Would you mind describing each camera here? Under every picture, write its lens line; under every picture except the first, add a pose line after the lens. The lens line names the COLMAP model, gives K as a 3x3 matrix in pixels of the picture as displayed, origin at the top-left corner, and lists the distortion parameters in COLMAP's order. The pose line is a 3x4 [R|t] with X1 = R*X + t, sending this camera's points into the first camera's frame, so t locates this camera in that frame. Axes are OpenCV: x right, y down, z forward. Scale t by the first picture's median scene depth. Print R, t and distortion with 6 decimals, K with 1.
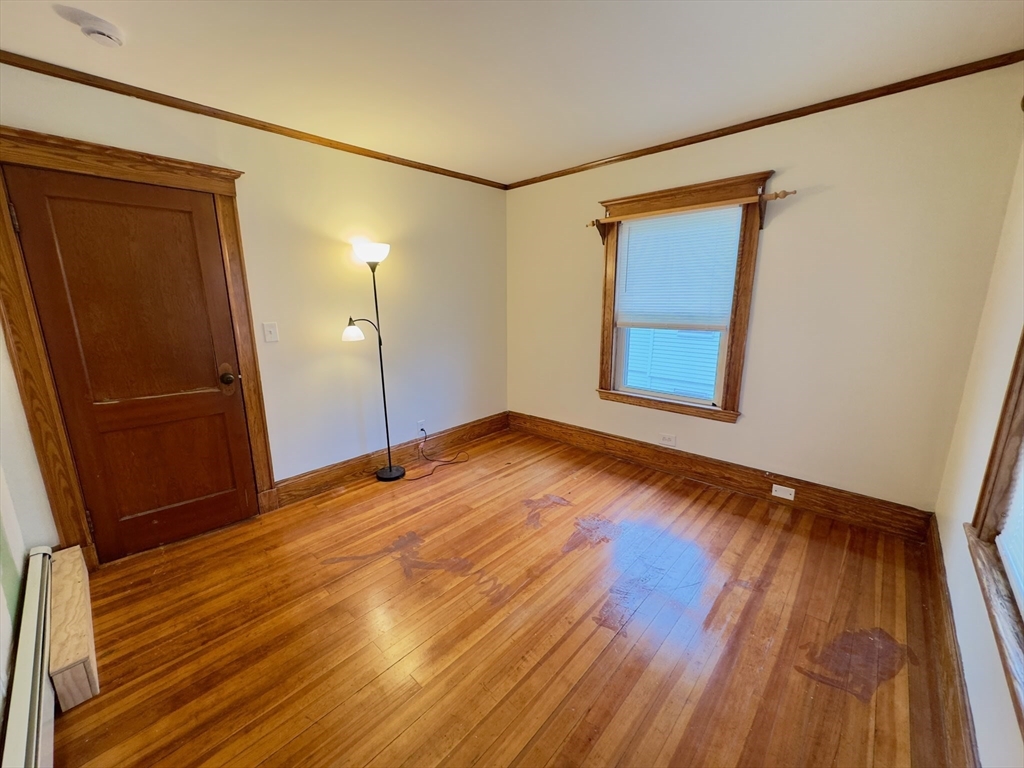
lens RADIAL K [[407.2, 0, 511.4], [0, 407.2, 382.3], [0, 0, 1]] dist [-0.001399, -0.000354]
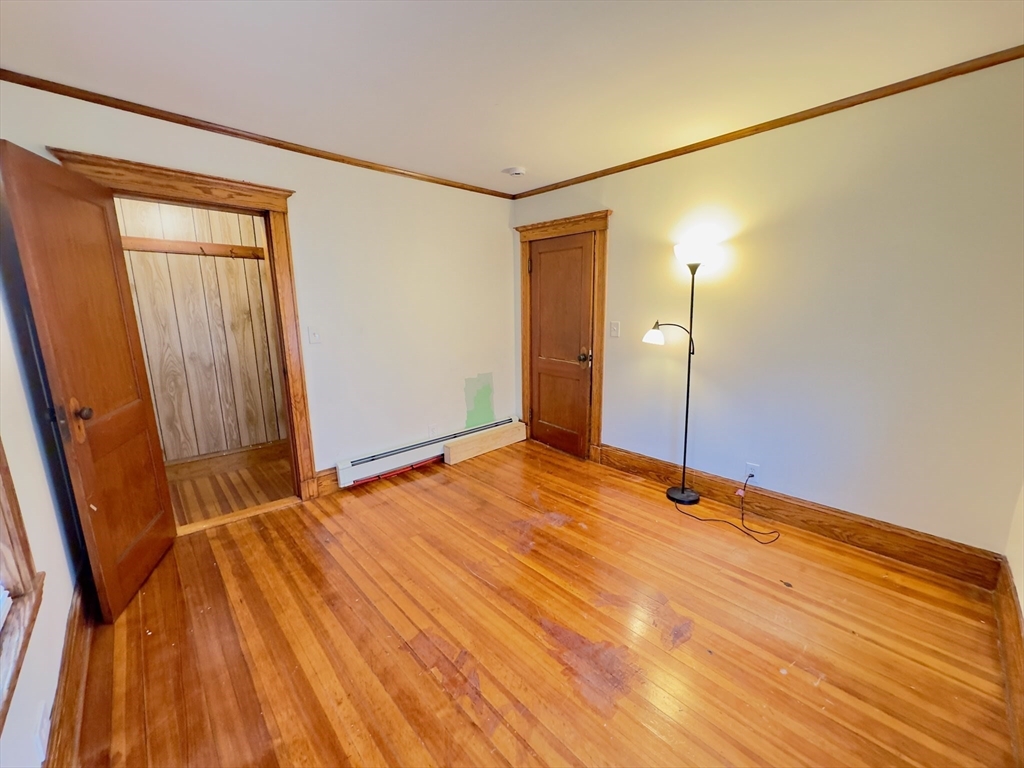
lens RADIAL K [[407.2, 0, 511.4], [0, 407.2, 382.3], [0, 0, 1]] dist [-0.001399, -0.000354]
pose [[-0.072717, 0.193834, -0.978336, 0.660851], [-0.195882, 0.959052, 0.204573, -0.149066], [0.977928, 0.206514, -0.031771, 0.698646]]
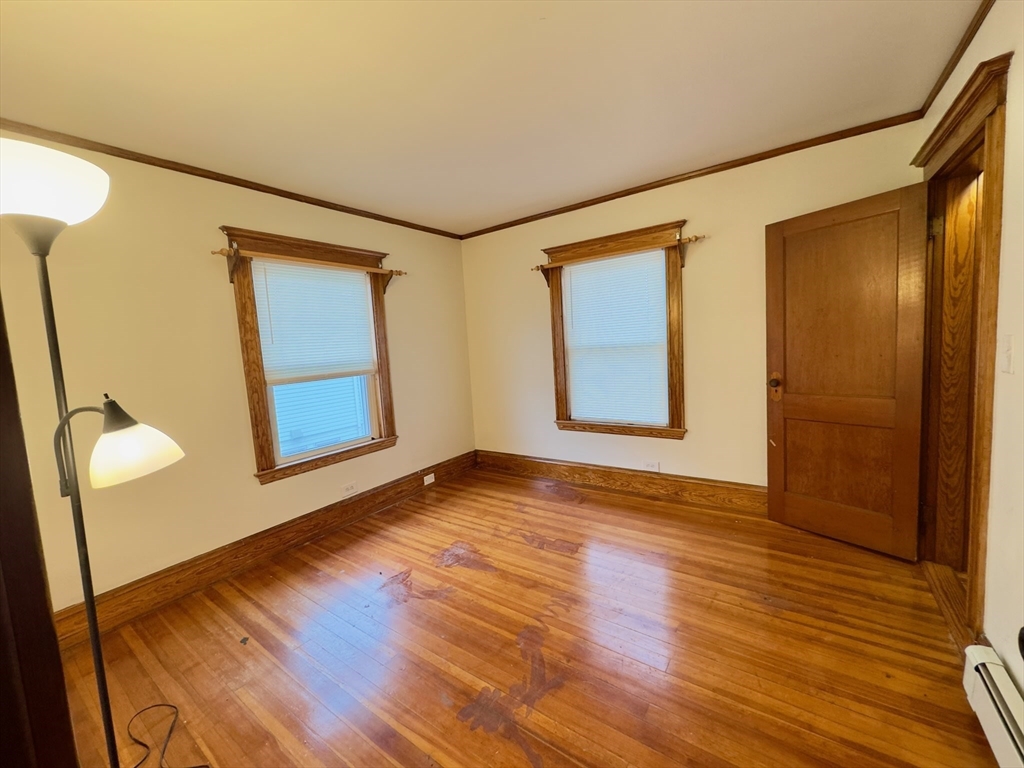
lens RADIAL K [[407.2, 0, 511.4], [0, 407.2, 382.3], [0, 0, 1]] dist [-0.001399, -0.000354]
pose [[-0.128643, -0.077901, 0.988626, -0.705623], [0.265499, 0.957813, 0.110021, -0.125406], [-0.955490, 0.276633, -0.102533, 0.749281]]
